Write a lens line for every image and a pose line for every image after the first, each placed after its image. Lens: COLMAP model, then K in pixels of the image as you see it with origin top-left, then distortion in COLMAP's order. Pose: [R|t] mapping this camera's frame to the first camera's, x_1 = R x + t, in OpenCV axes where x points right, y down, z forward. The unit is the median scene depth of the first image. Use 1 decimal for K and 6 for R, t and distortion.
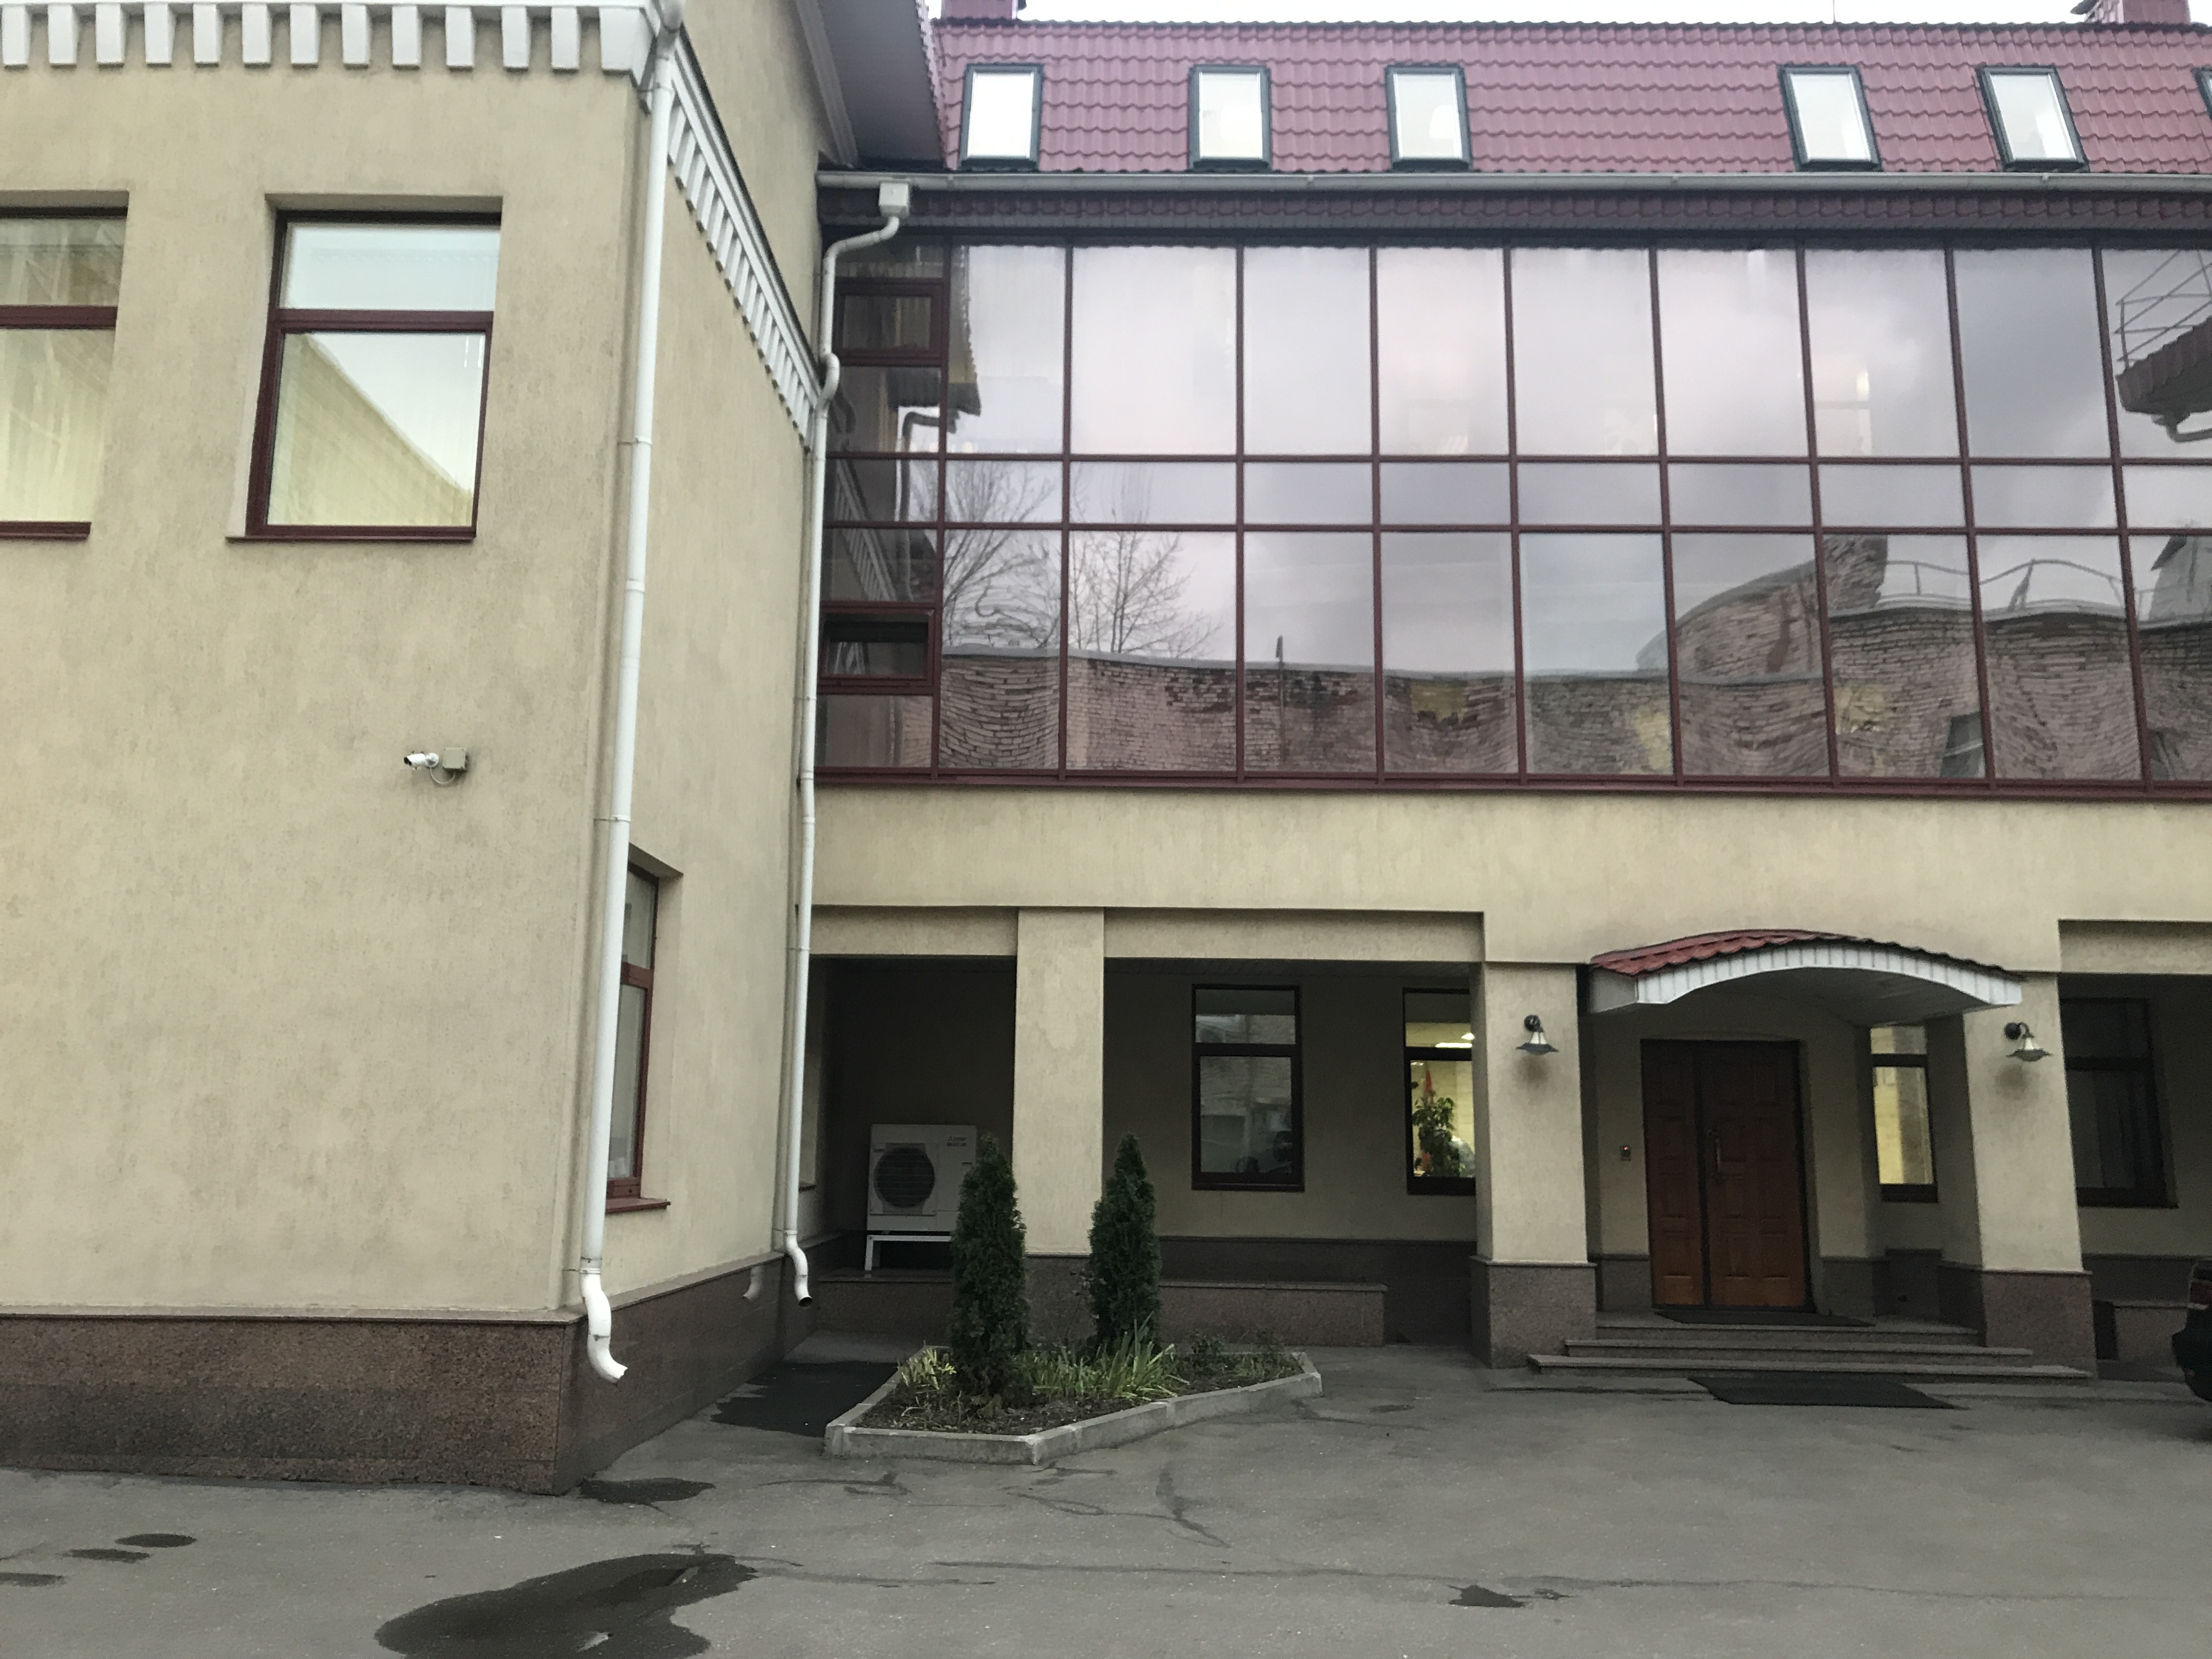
lens RADIAL K [[1775.3, 0, 1073.8], [0, 1775.3, 834.8], [0, 0, 1]] dist [0.003900, 0.000953]
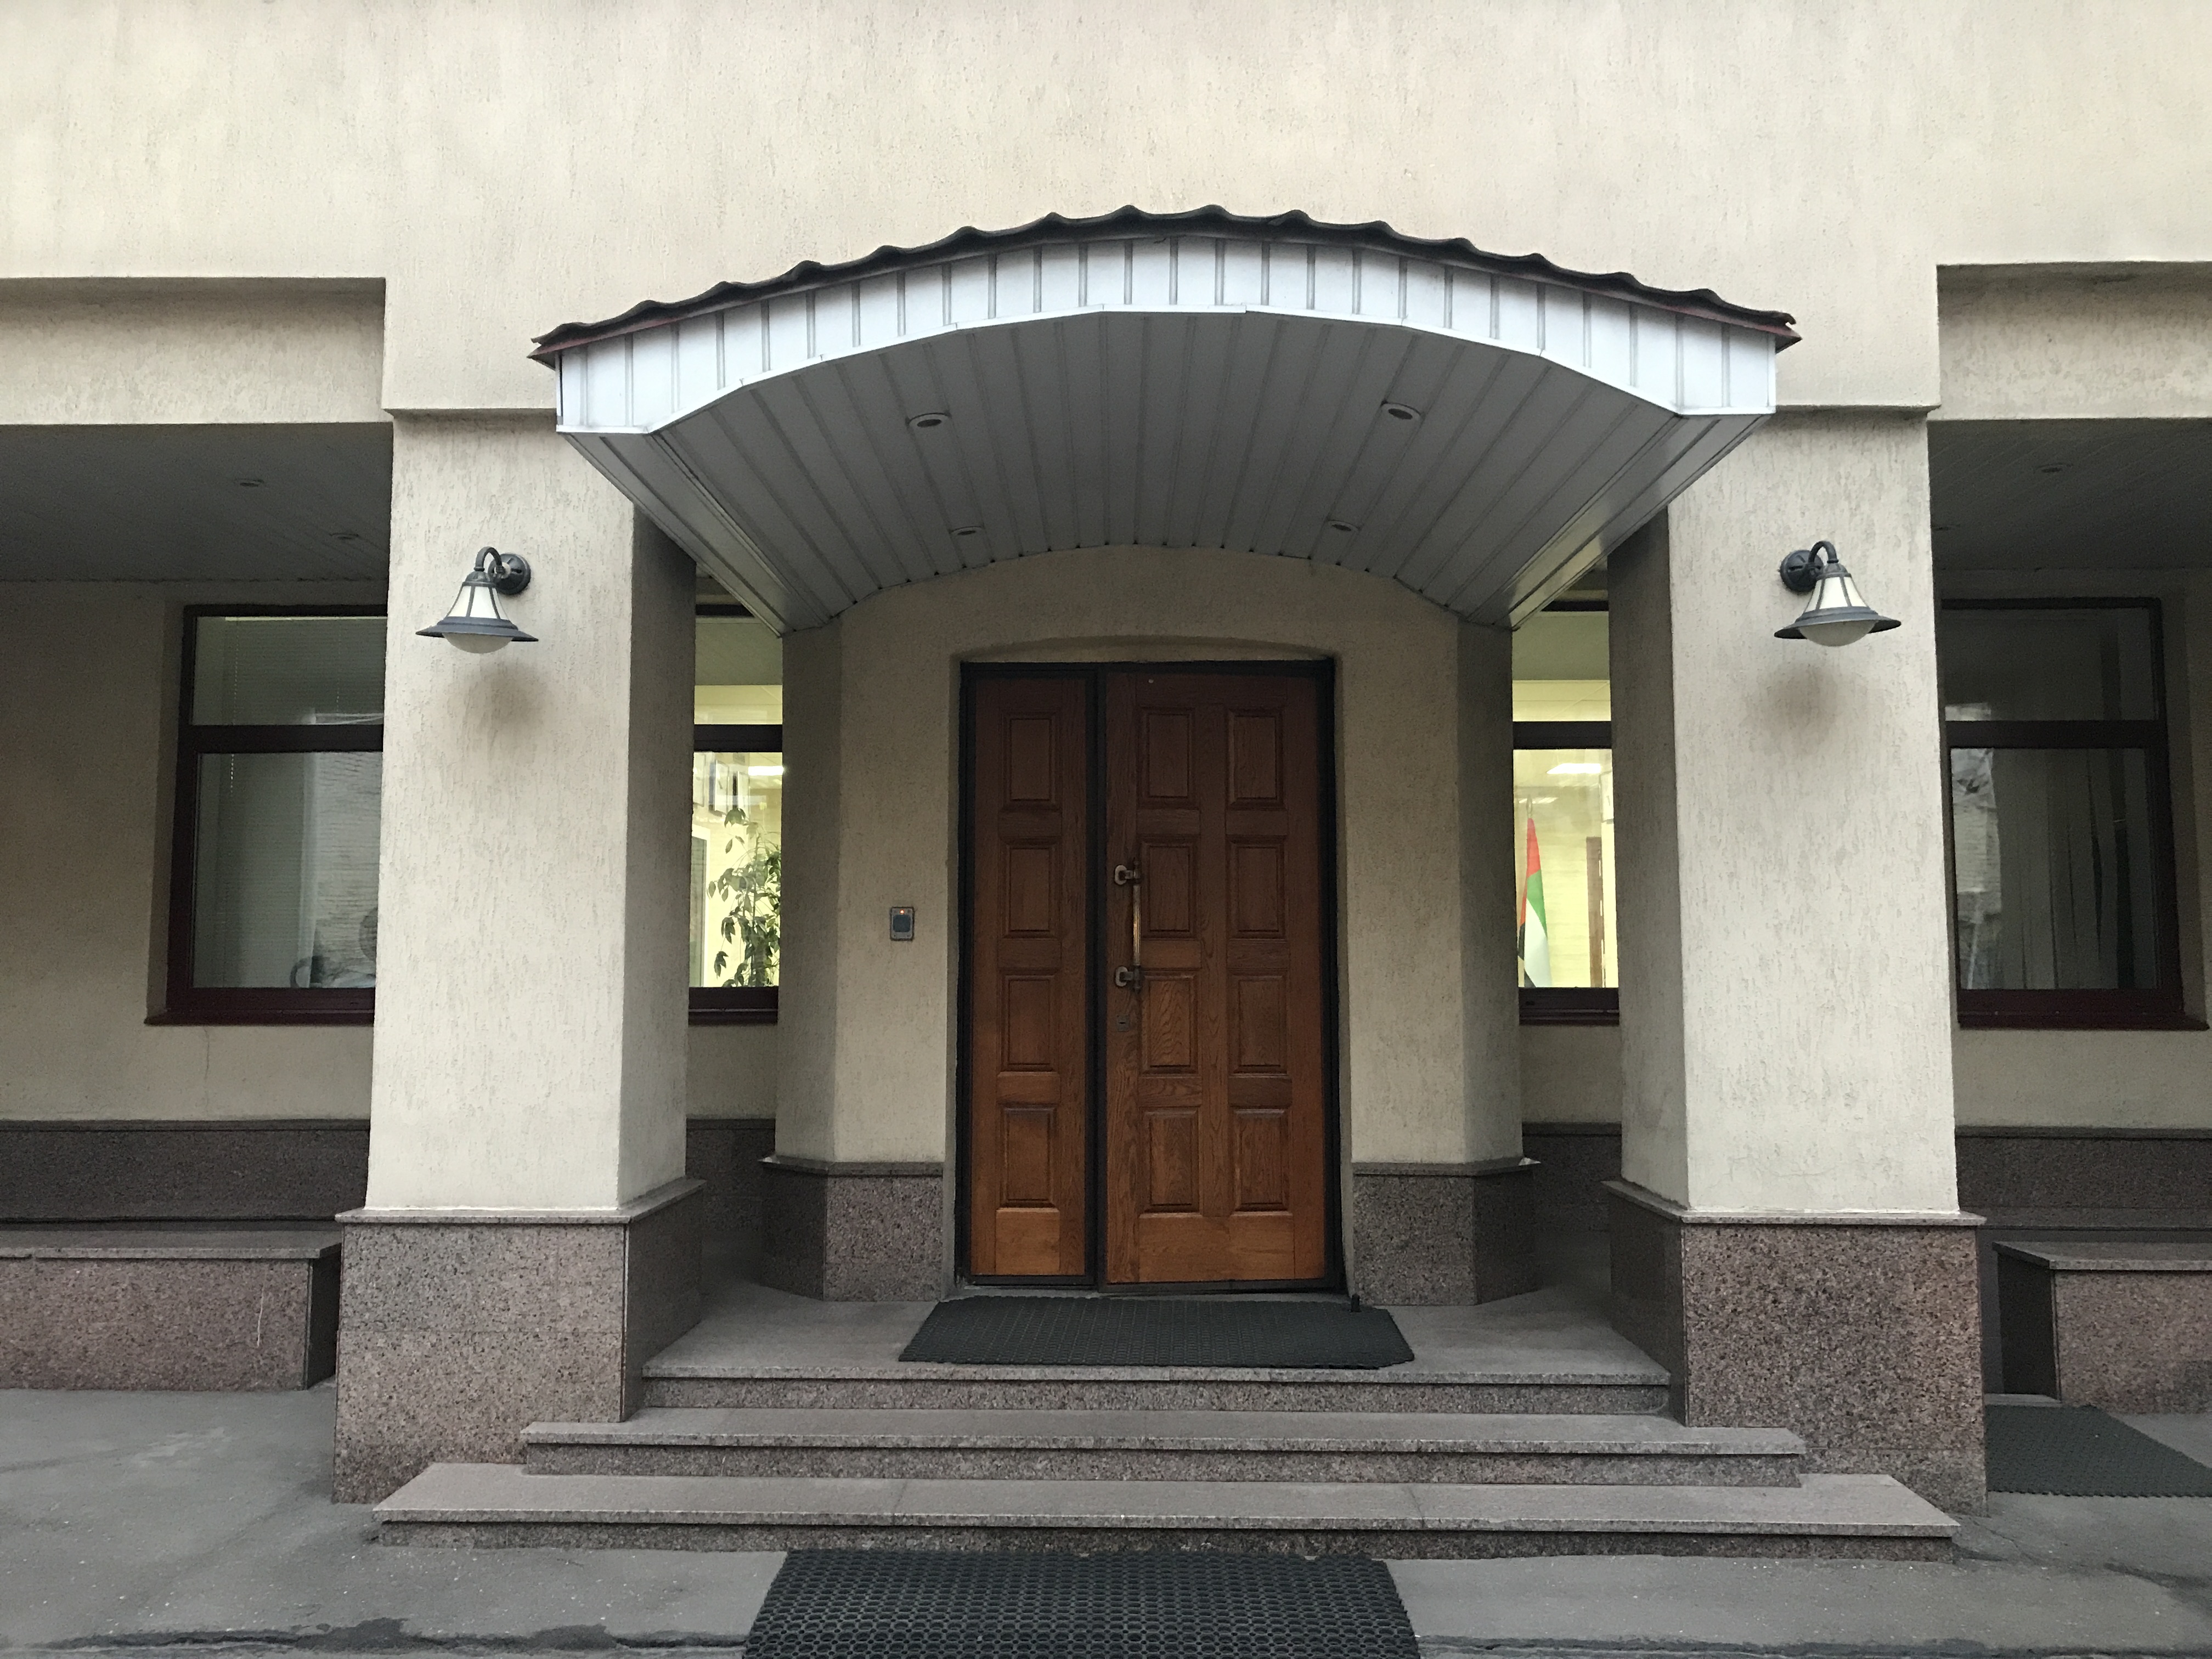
lens RADIAL K [[1775.3, 0, 1073.8], [0, 1775.3, 834.8], [0, 0, 1]] dist [0.003900, 0.000953]
pose [[0.999884, -0.015225, -0.000292, 0.381117], [0.015176, 0.994748, 0.101227, 0.126272], [-0.001251, -0.101220, 0.994863, 0.636071]]
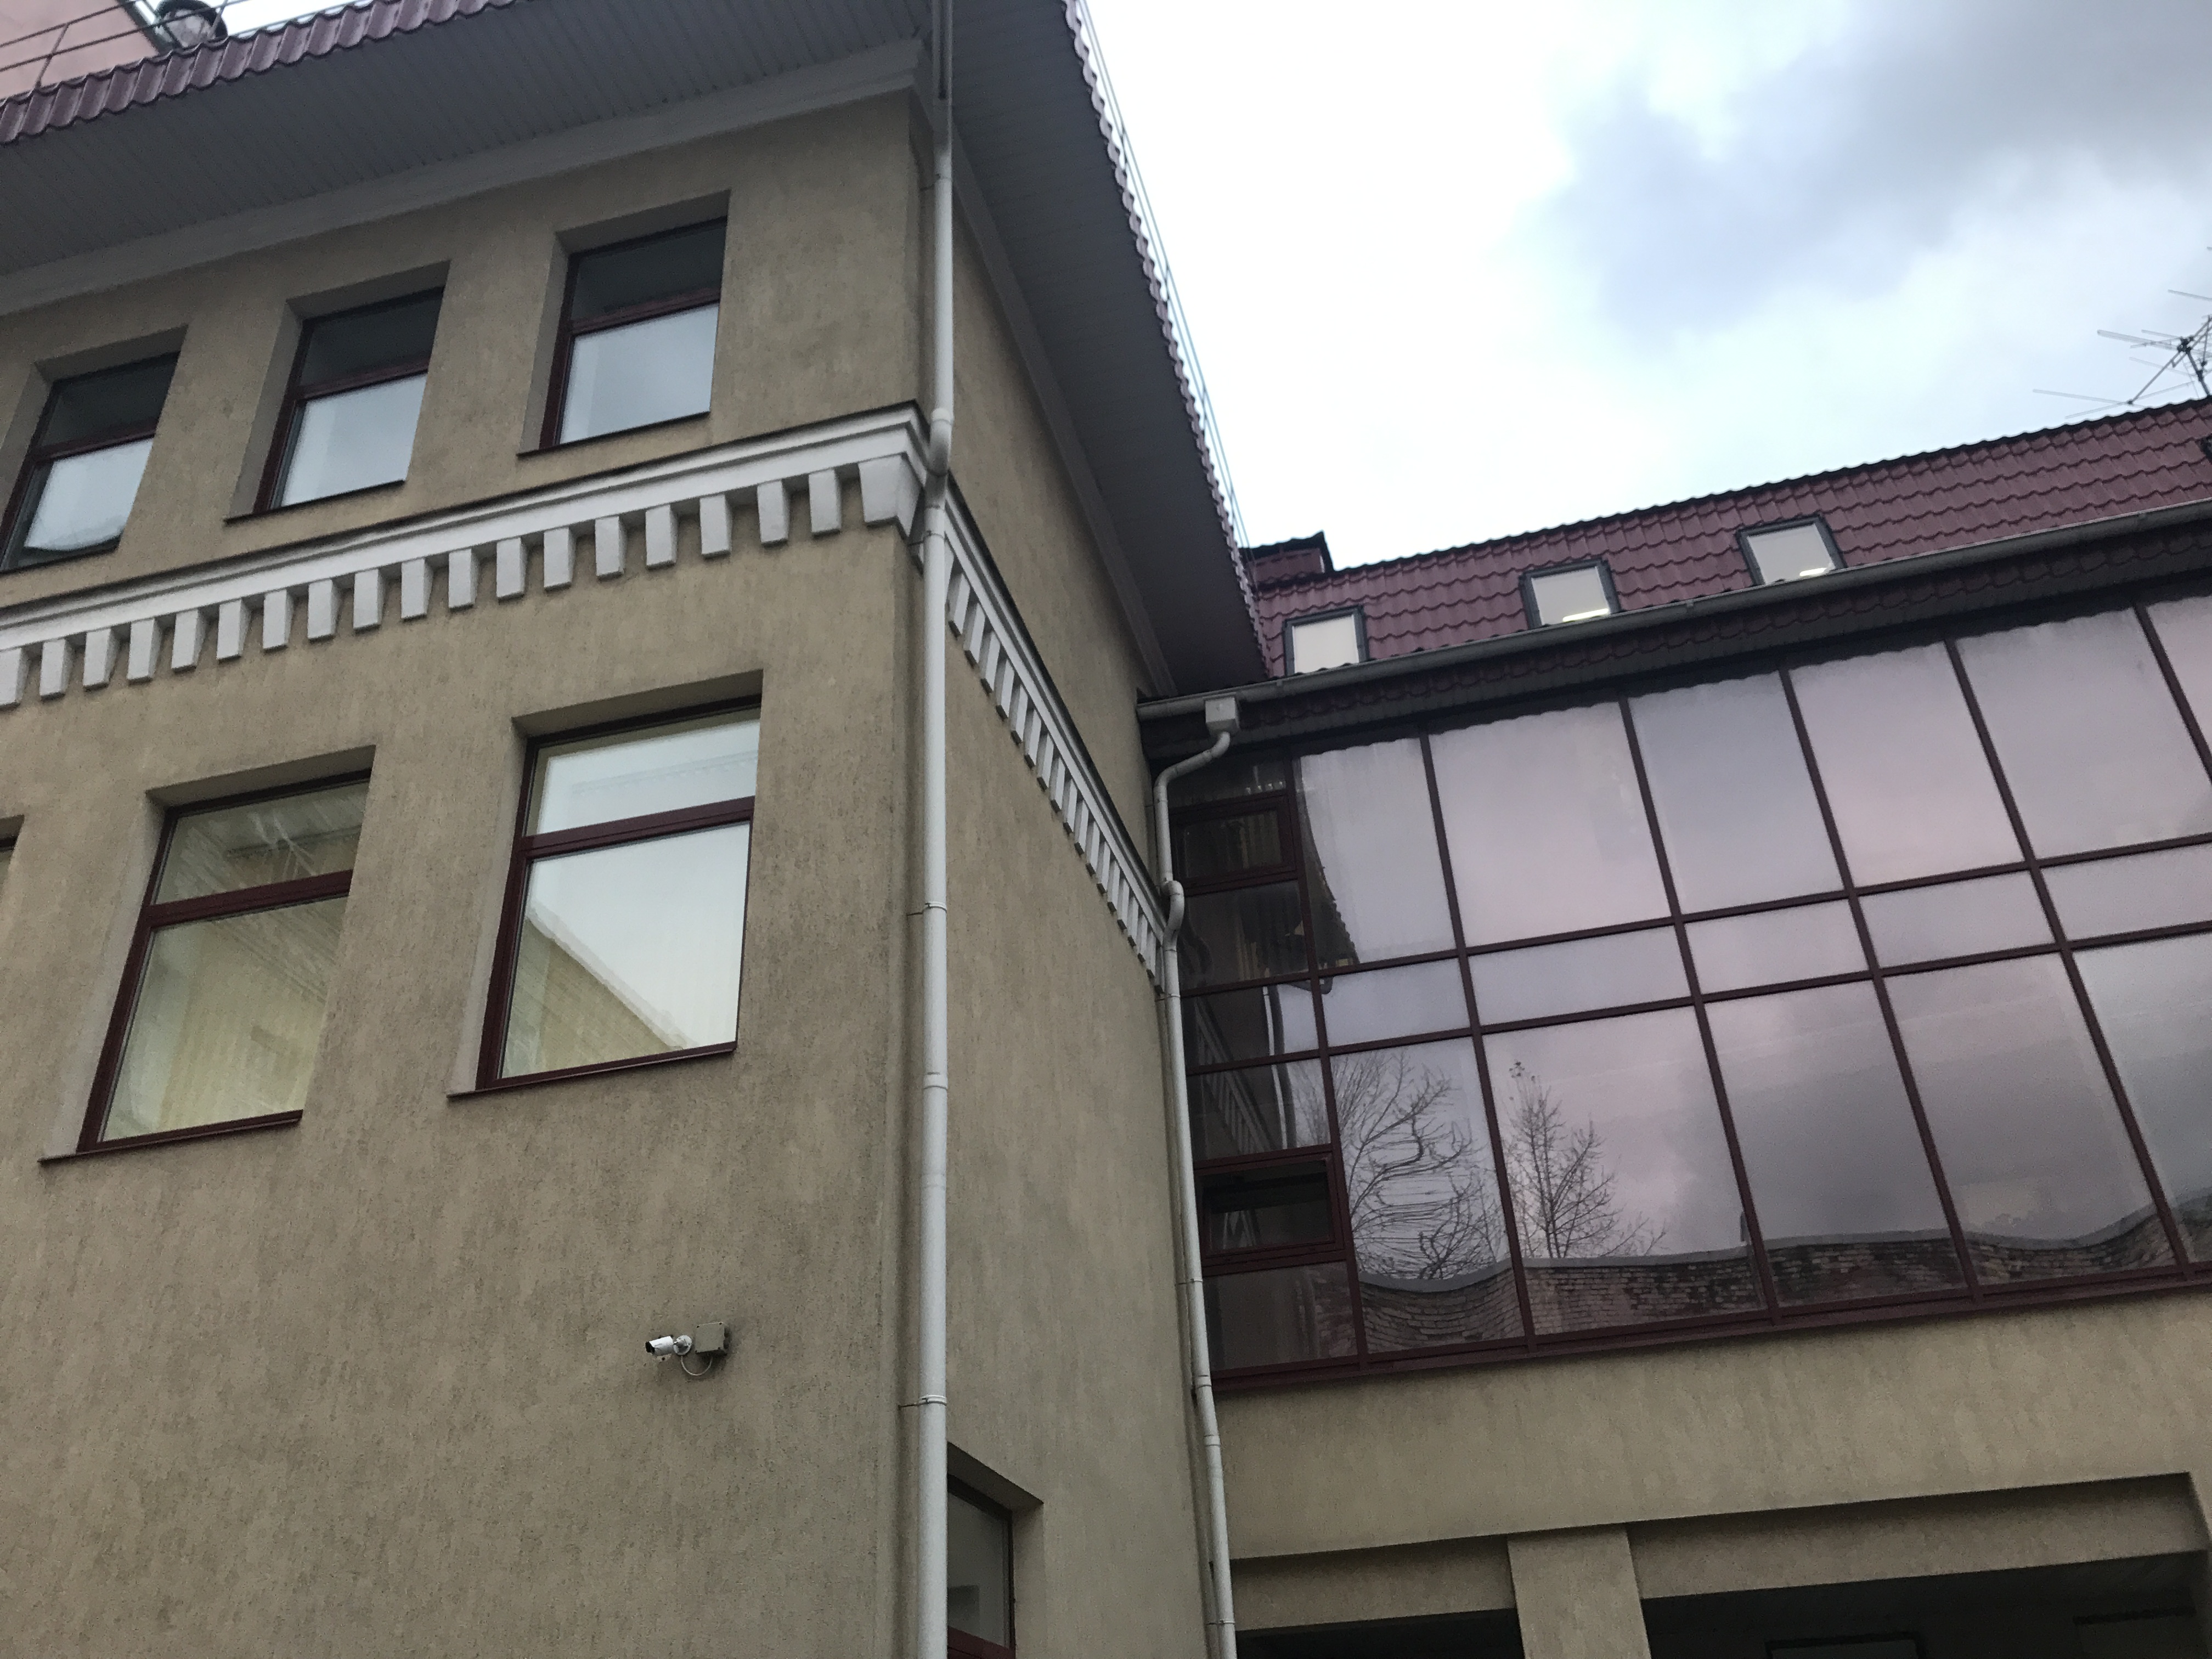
lens RADIAL K [[1795.0, 0, 1082.1], [0, 1795.0, 813.2], [0, 0, 1]] dist [0.051654, -0.071750]
pose [[0.969324, -0.172939, -0.174651, -0.019637], [0.094603, 0.918350, -0.384297, 0.038660], [0.226851, 0.355986, 0.906539, 0.178936]]
